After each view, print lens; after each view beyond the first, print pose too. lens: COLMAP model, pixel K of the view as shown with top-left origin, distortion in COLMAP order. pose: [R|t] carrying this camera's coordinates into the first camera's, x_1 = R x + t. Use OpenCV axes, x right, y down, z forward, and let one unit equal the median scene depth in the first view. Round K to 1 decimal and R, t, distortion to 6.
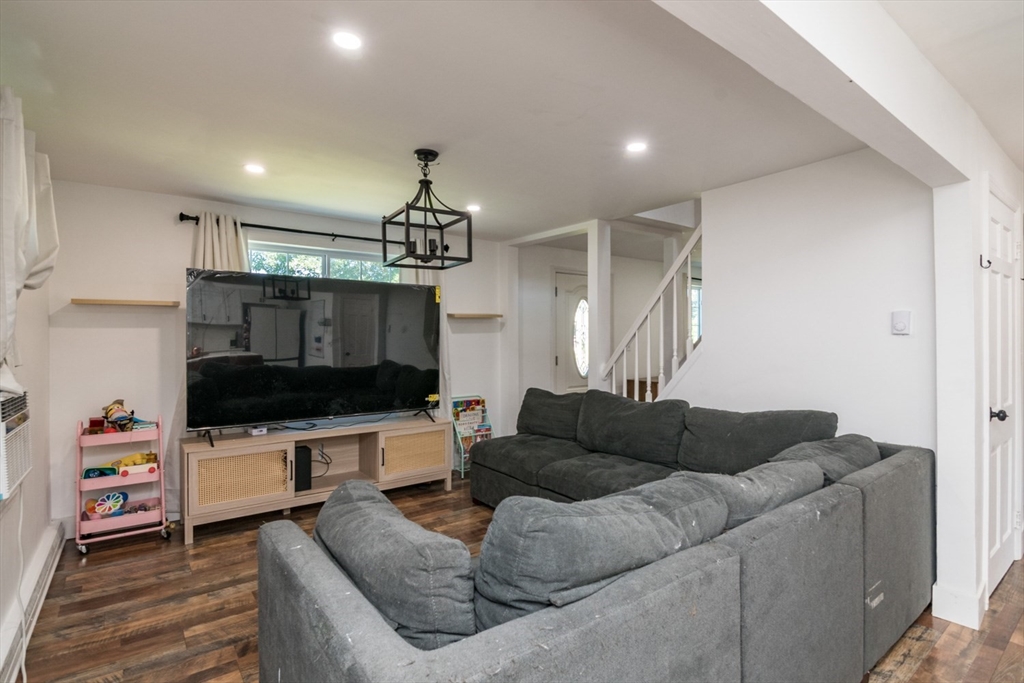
lens RADIAL K [[513.1, 0, 518.9], [0, 513.1, 339.1], [0, 0, 1]] dist [-0.009880, -0.002884]
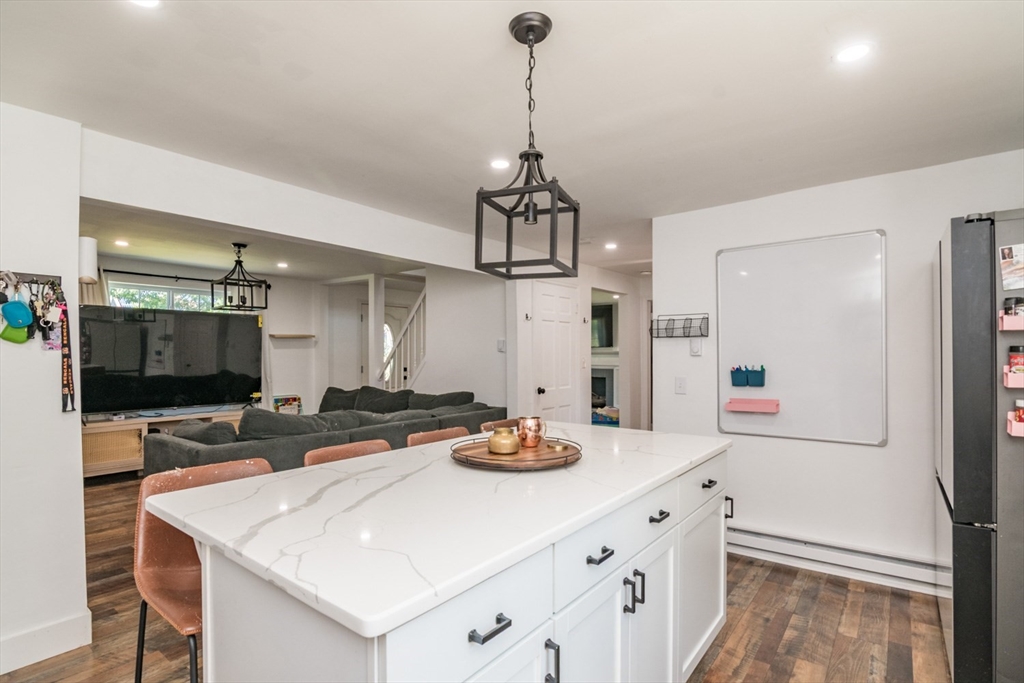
lens RADIAL K [[513.1, 0, 514.2], [0, 513.1, 356.4], [0, 0, 1]] dist [-0.009880, -0.002884]
pose [[0.969934, 0.002566, 0.243354, 0.187587], [-0.004120, 0.999974, 0.005877, -0.001640], [-0.243333, -0.006703, 0.969920, -0.561882]]
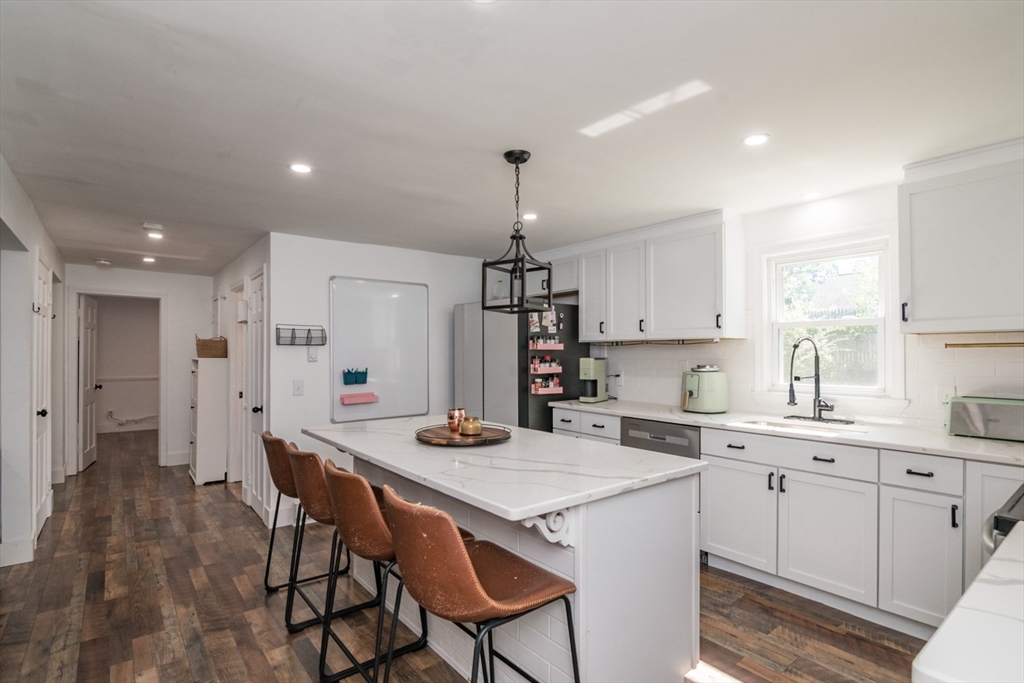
lens RADIAL K [[513.1, 0, 507.7], [0, 513.1, 350.2], [0, 0, 1]] dist [-0.009880, -0.002884]
pose [[0.014834, 0.010912, 0.999830, -0.294517], [-0.001639, 0.999939, -0.010889, -0.010010], [-0.999889, -0.001477, 0.014851, -0.214010]]
